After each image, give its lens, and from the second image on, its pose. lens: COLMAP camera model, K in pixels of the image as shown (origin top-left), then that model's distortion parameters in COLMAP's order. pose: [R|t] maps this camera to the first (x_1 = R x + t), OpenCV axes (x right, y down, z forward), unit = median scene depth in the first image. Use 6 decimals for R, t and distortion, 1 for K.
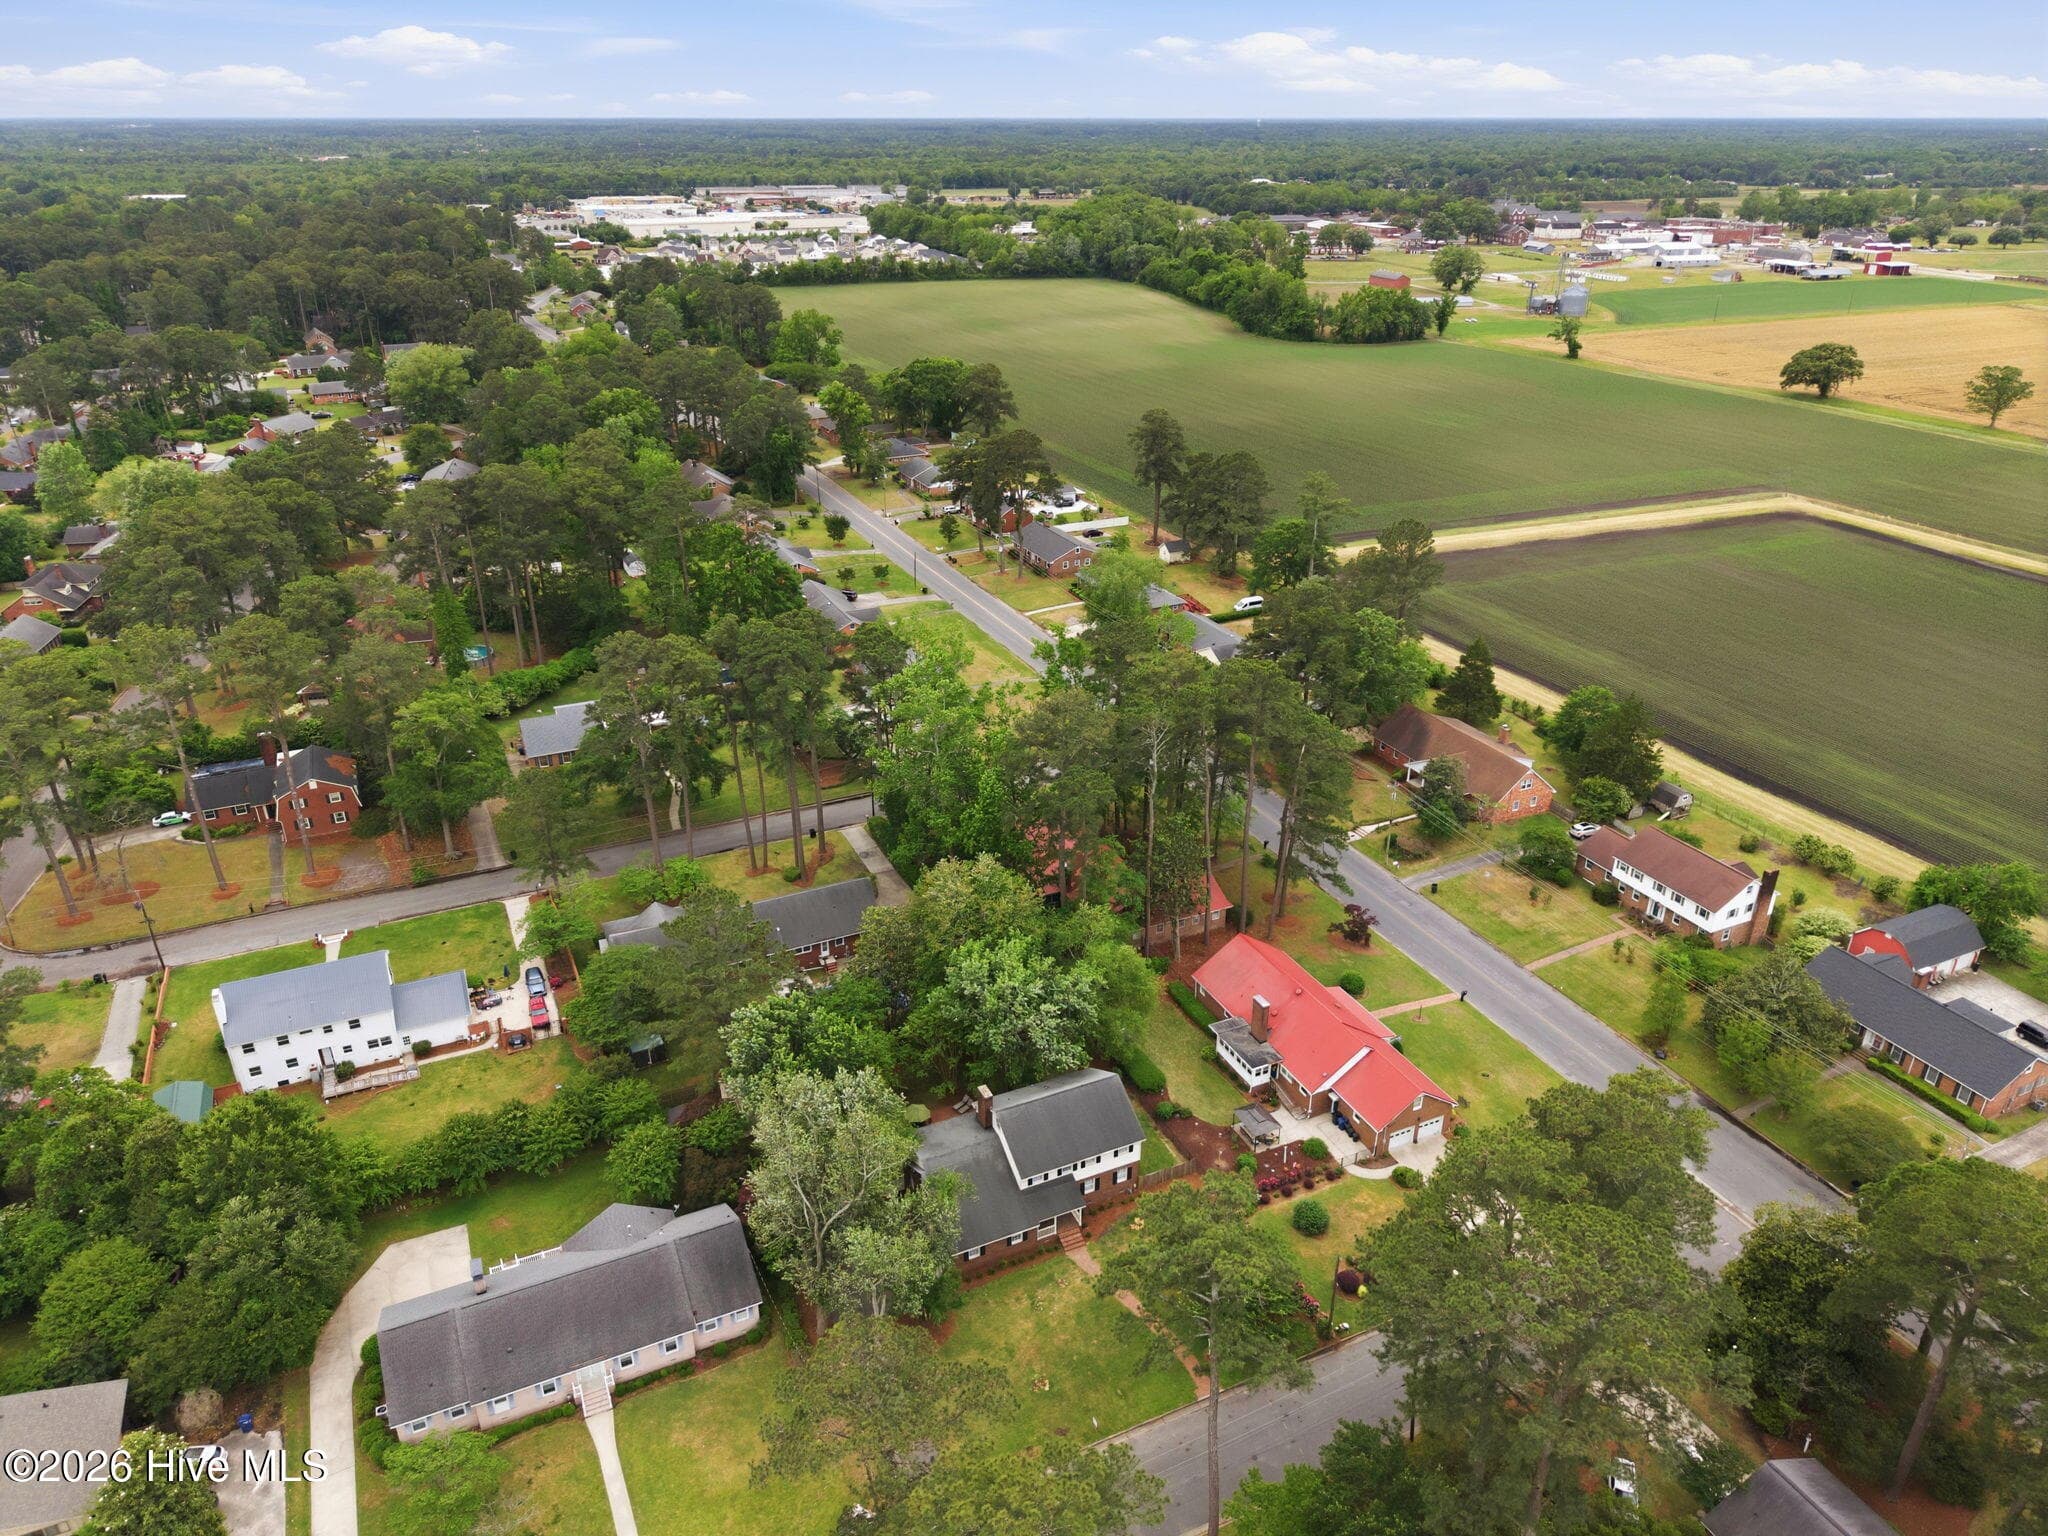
lens RADIAL K [[1365.2, 0, 1033.2], [0, 1365.2, 752.7], [0, 0, 1]] dist [0.039144, -0.046148]
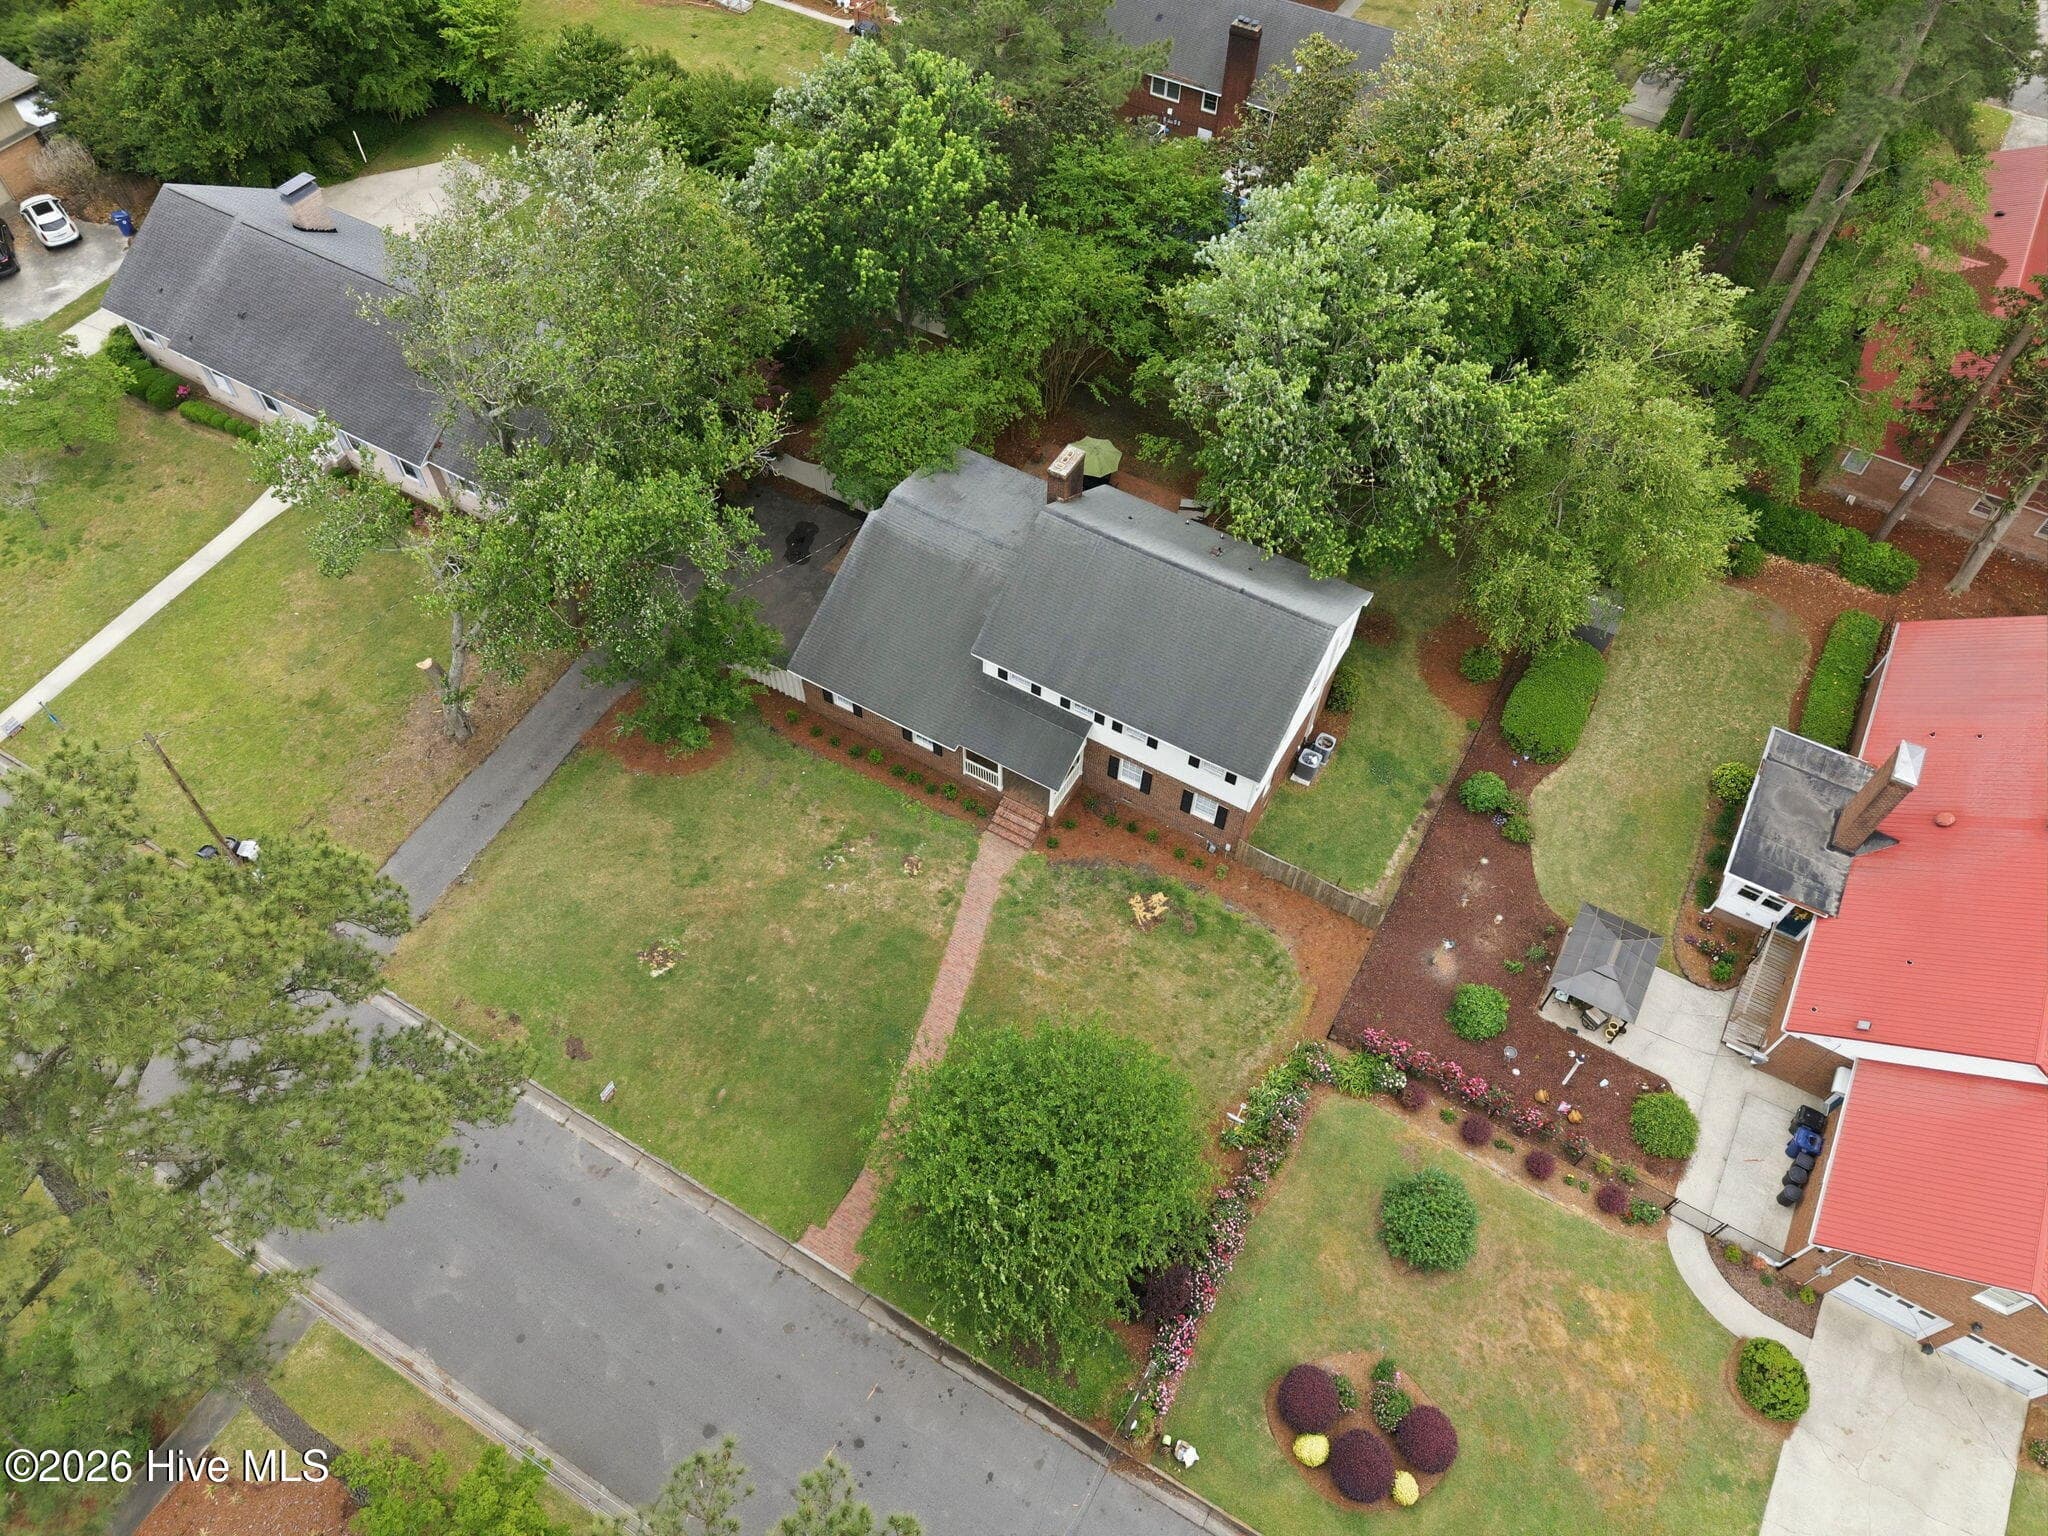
lens RADIAL K [[1365.2, 0, 1028.4], [0, 1365.2, 767.2], [0, 0, 1]] dist [0.039144, -0.046148]
pose [[0.569786, 0.669175, -0.477020, 0.220494], [-0.359058, 0.724844, 0.587944, 0.060096], [0.739203, -0.163724, 0.653279, 0.643928]]
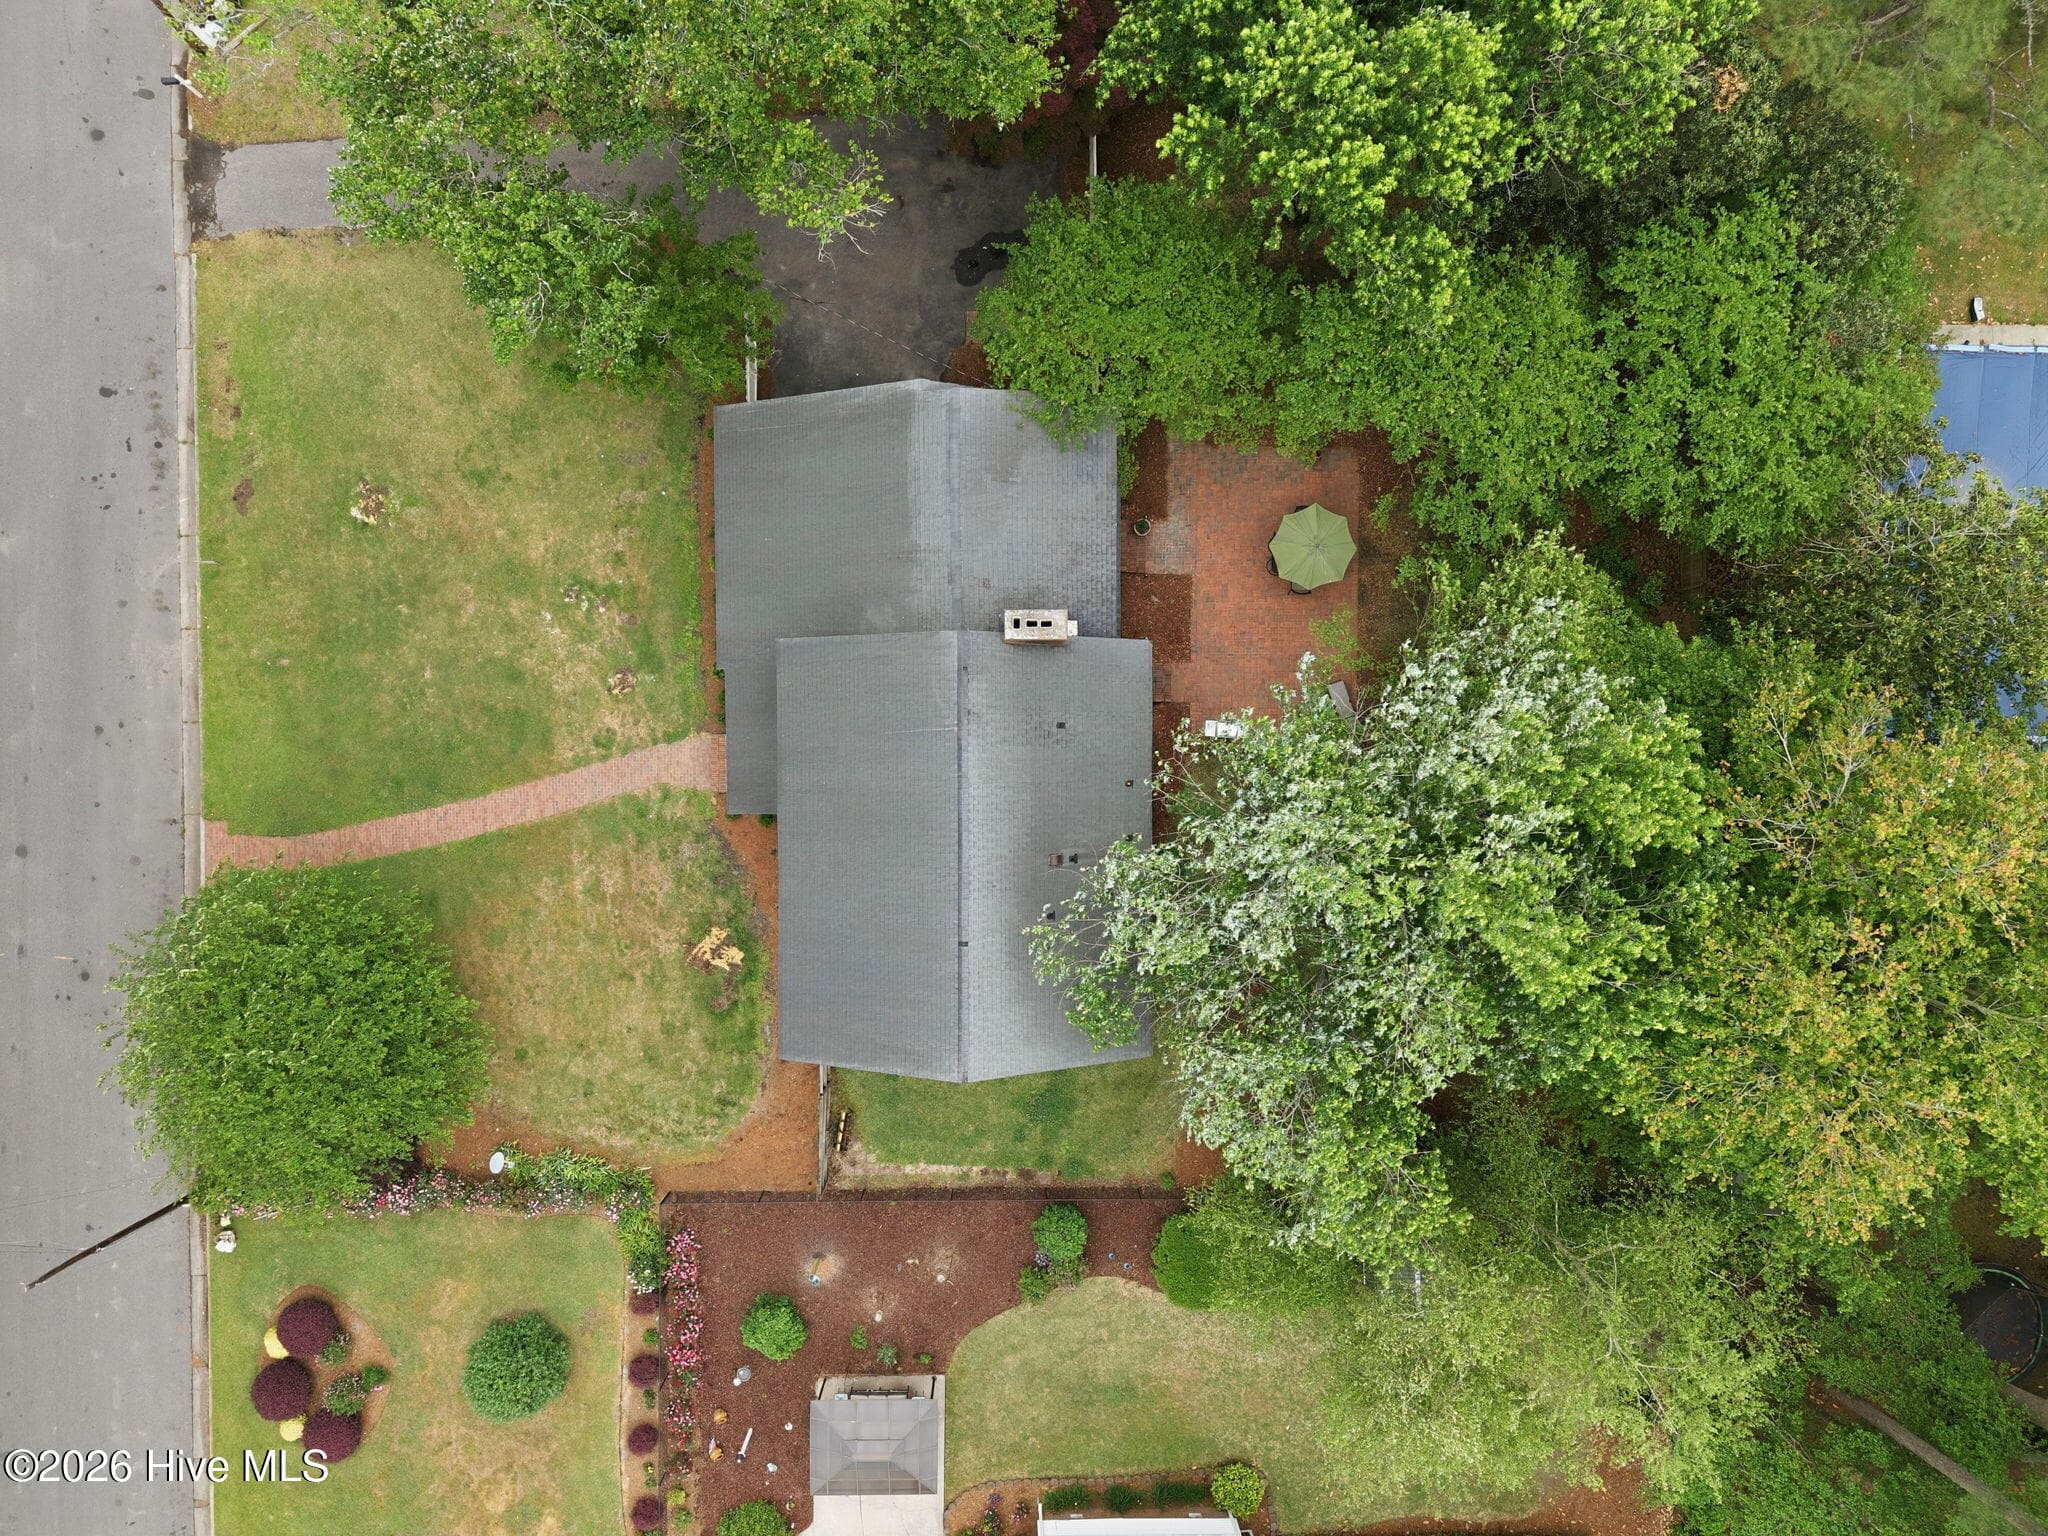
lens RADIAL K [[1365.2, 0, 1025.2], [0, 1365.2, 775.9], [0, 0, 1]] dist [0.039144, -0.046148]
pose [[-0.422606, 0.906295, 0.005854, -0.005775], [-0.392886, -0.189015, 0.899952, -0.023521], [0.816728, 0.378025, 0.435949, 0.827630]]
